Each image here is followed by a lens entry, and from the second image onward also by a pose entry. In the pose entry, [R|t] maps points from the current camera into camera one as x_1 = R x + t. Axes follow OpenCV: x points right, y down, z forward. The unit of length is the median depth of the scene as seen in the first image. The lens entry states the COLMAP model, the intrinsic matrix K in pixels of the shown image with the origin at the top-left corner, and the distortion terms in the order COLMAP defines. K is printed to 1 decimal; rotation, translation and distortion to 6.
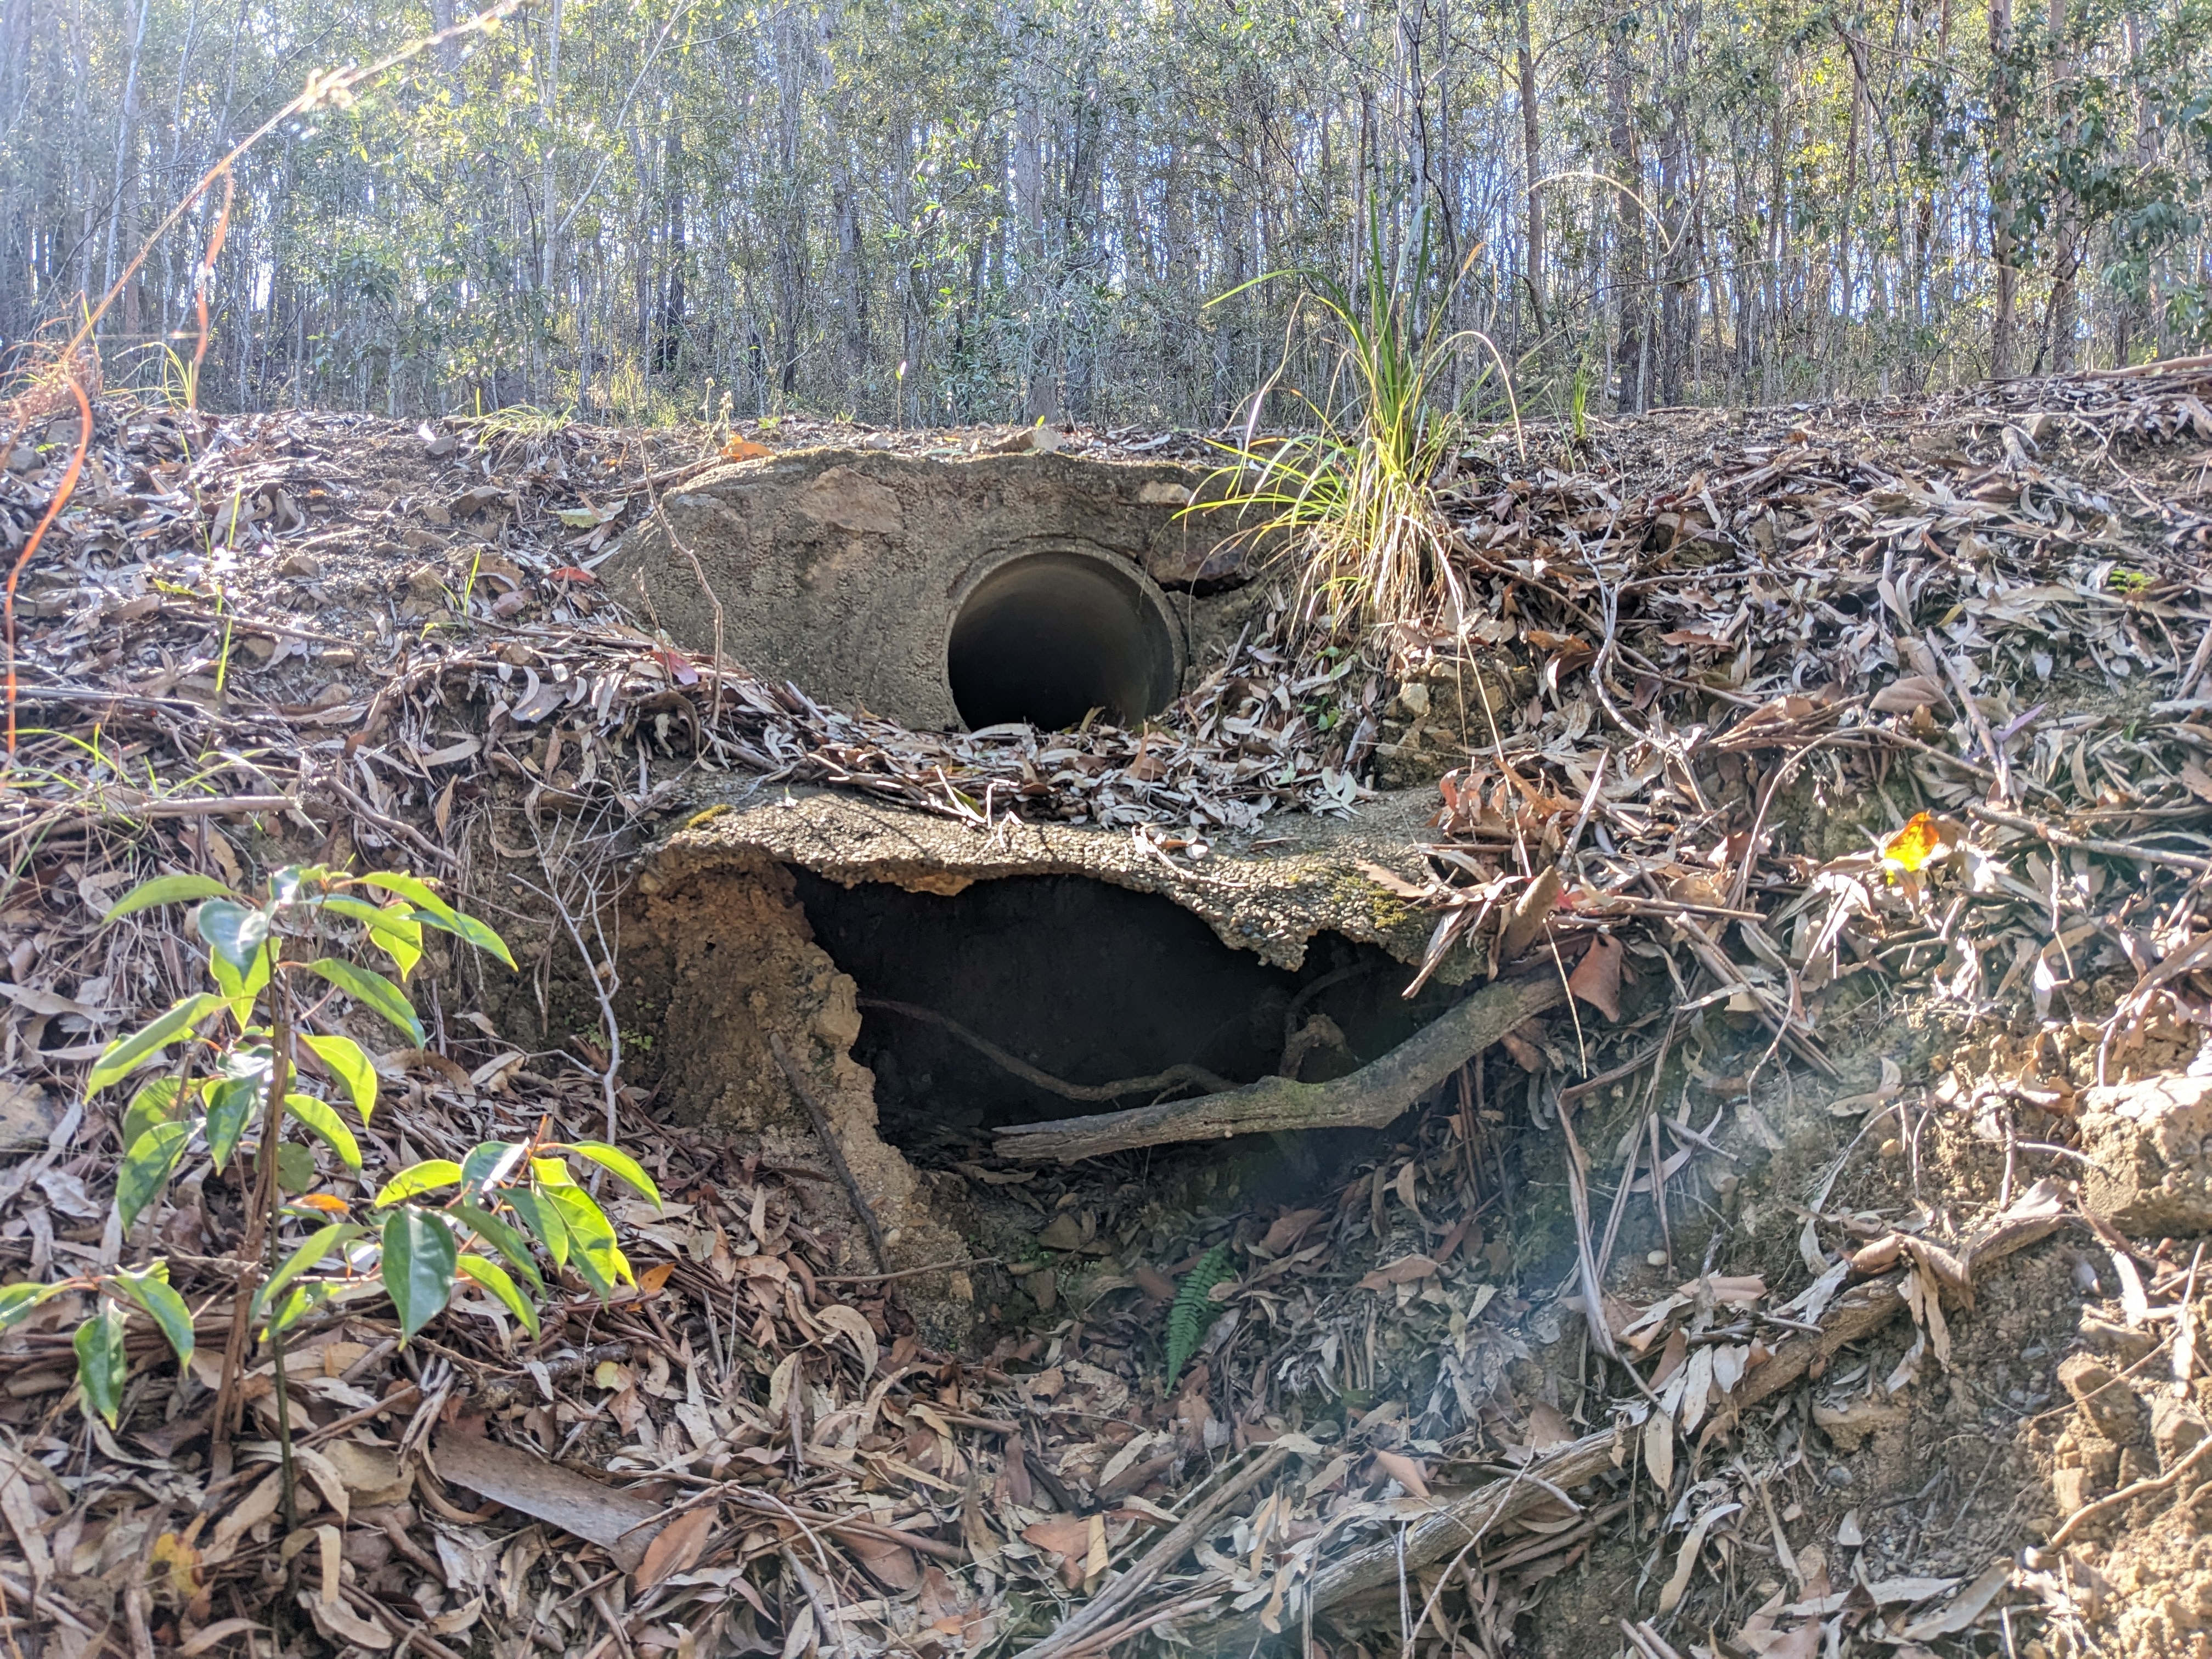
lens RADIAL K [[1812.2, 0, 1110.1], [0, 1812.2, 839.4], [0, 0, 1]] dist [0.046857, -0.053834]
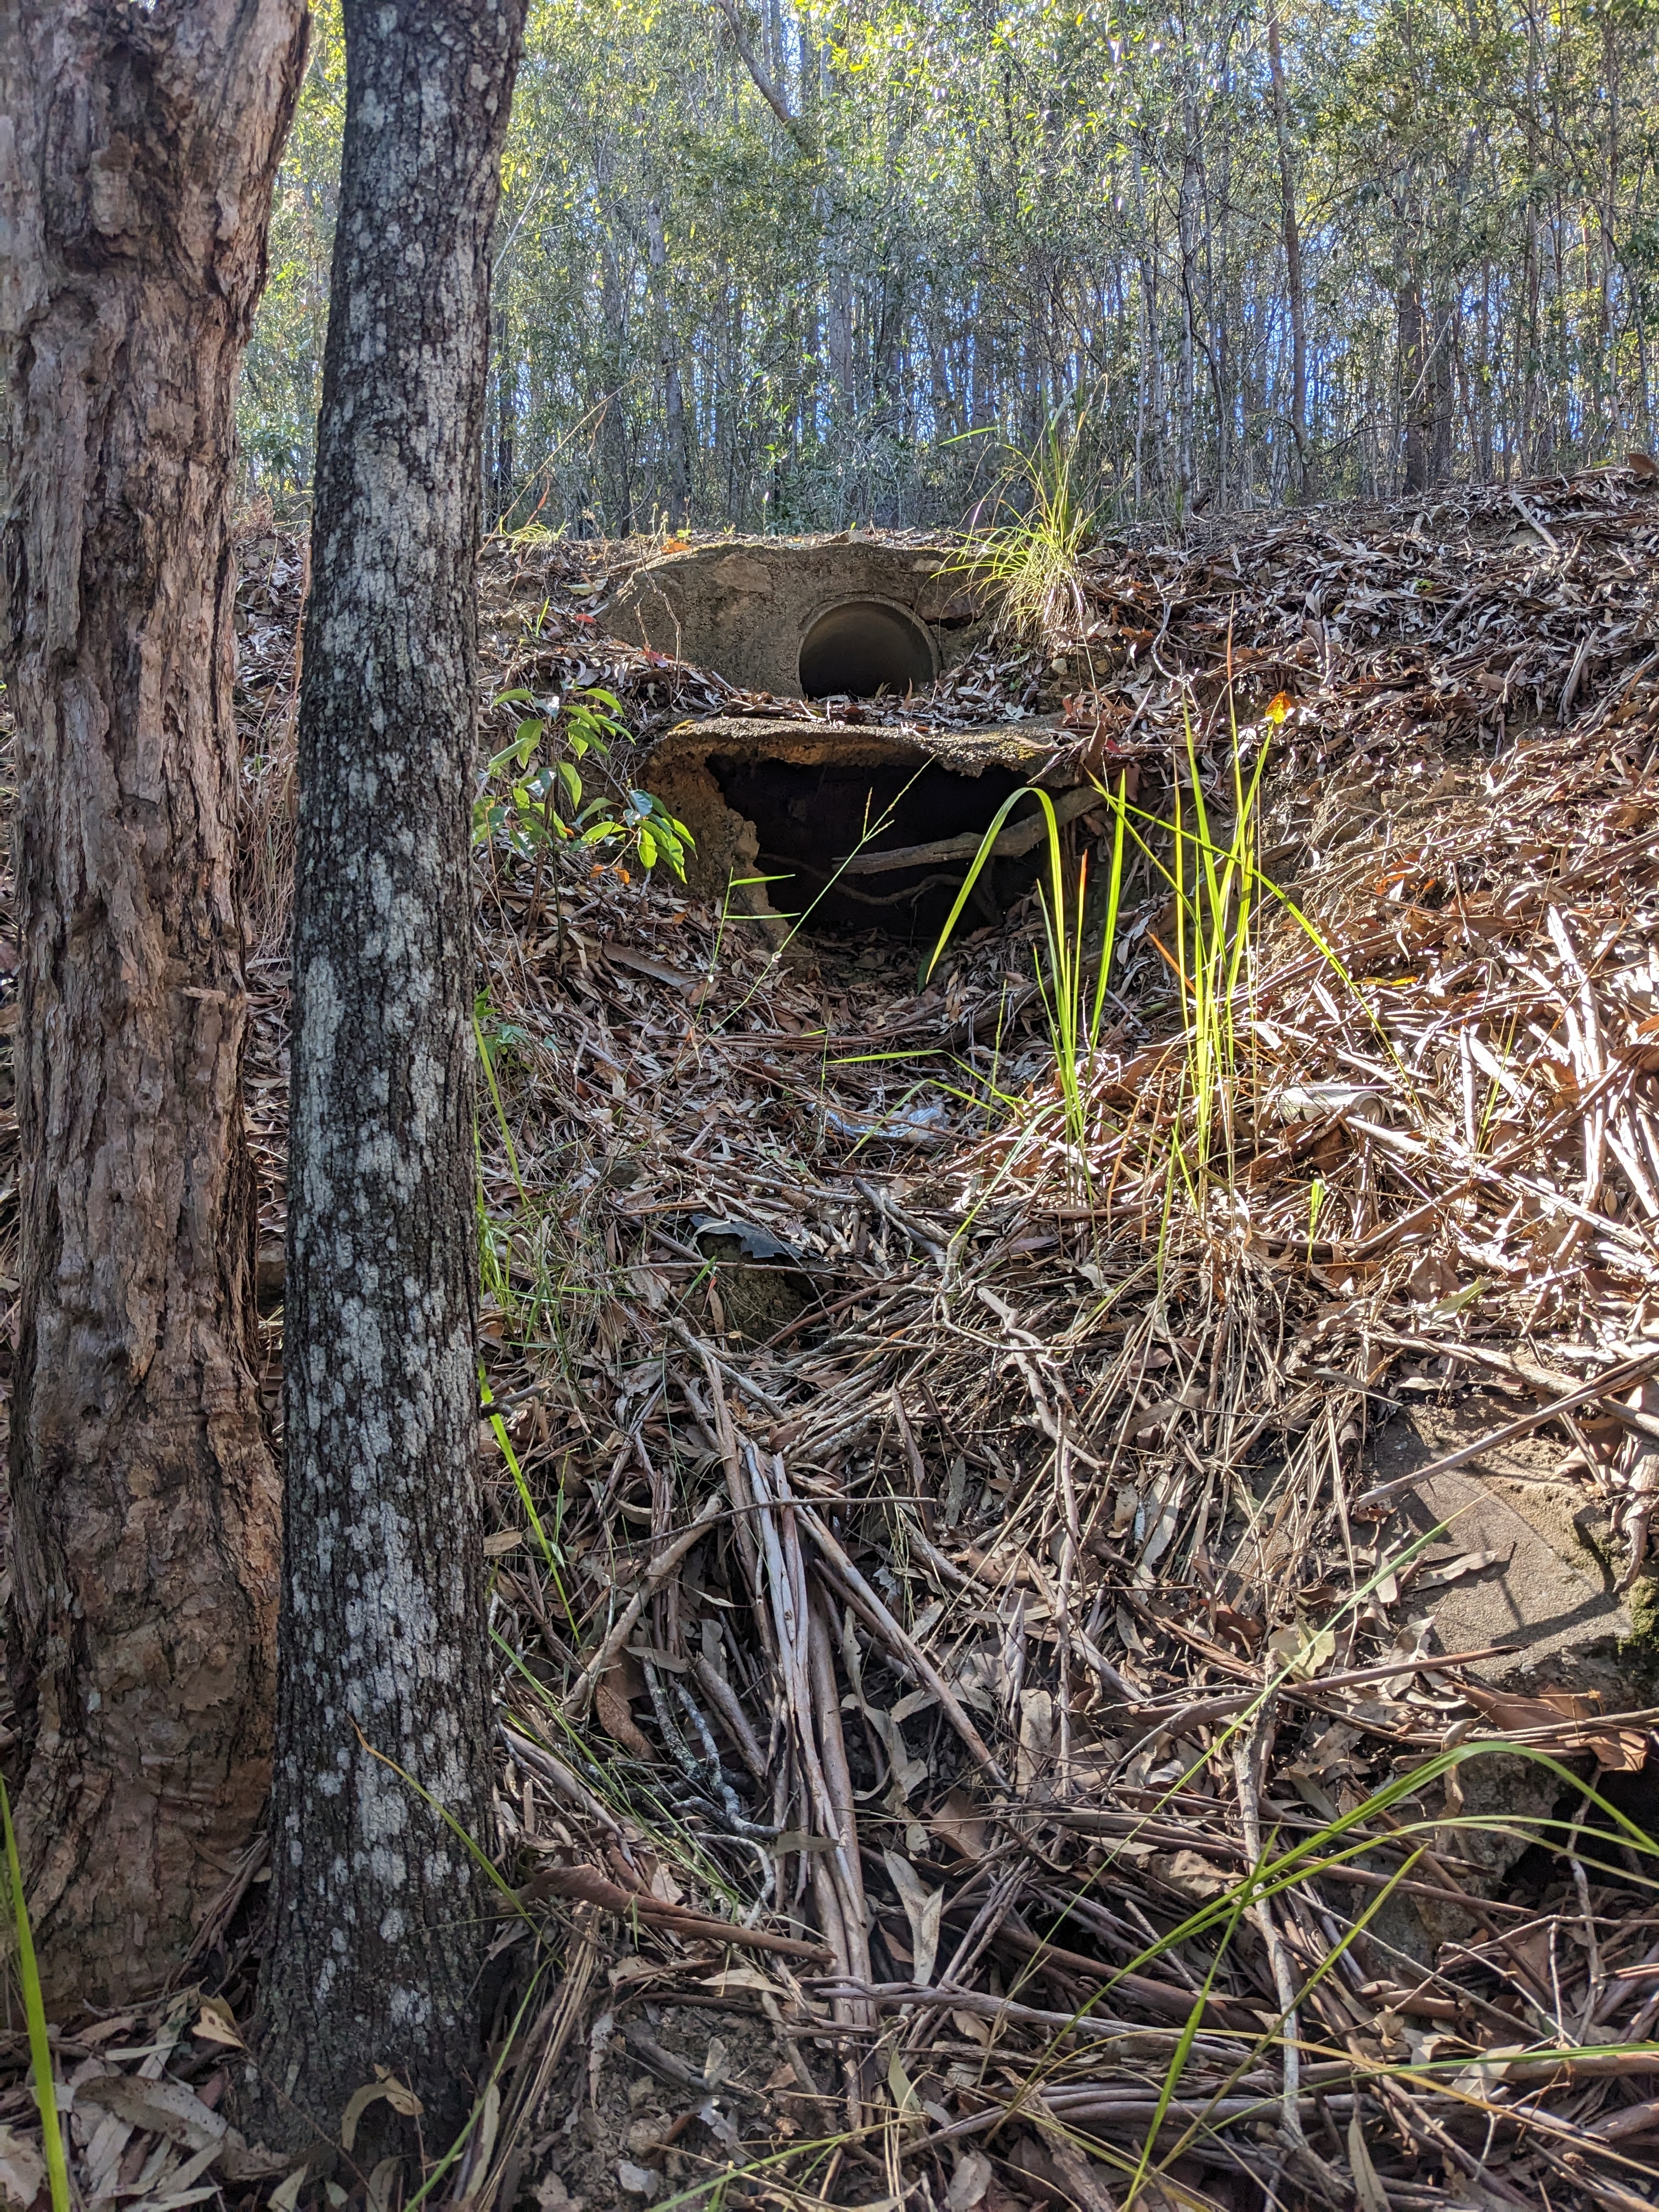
lens RADIAL K [[1812.2, 0, 821.6], [0, 1812.2, 1103.4], [0, 0, 1]] dist [0.046857, -0.053834]
pose [[0.998371, -0.004788, -0.056849, 0.031944], [0.007864, 0.998509, 0.054014, 0.266438], [0.056505, -0.054373, 0.996921, -0.883564]]
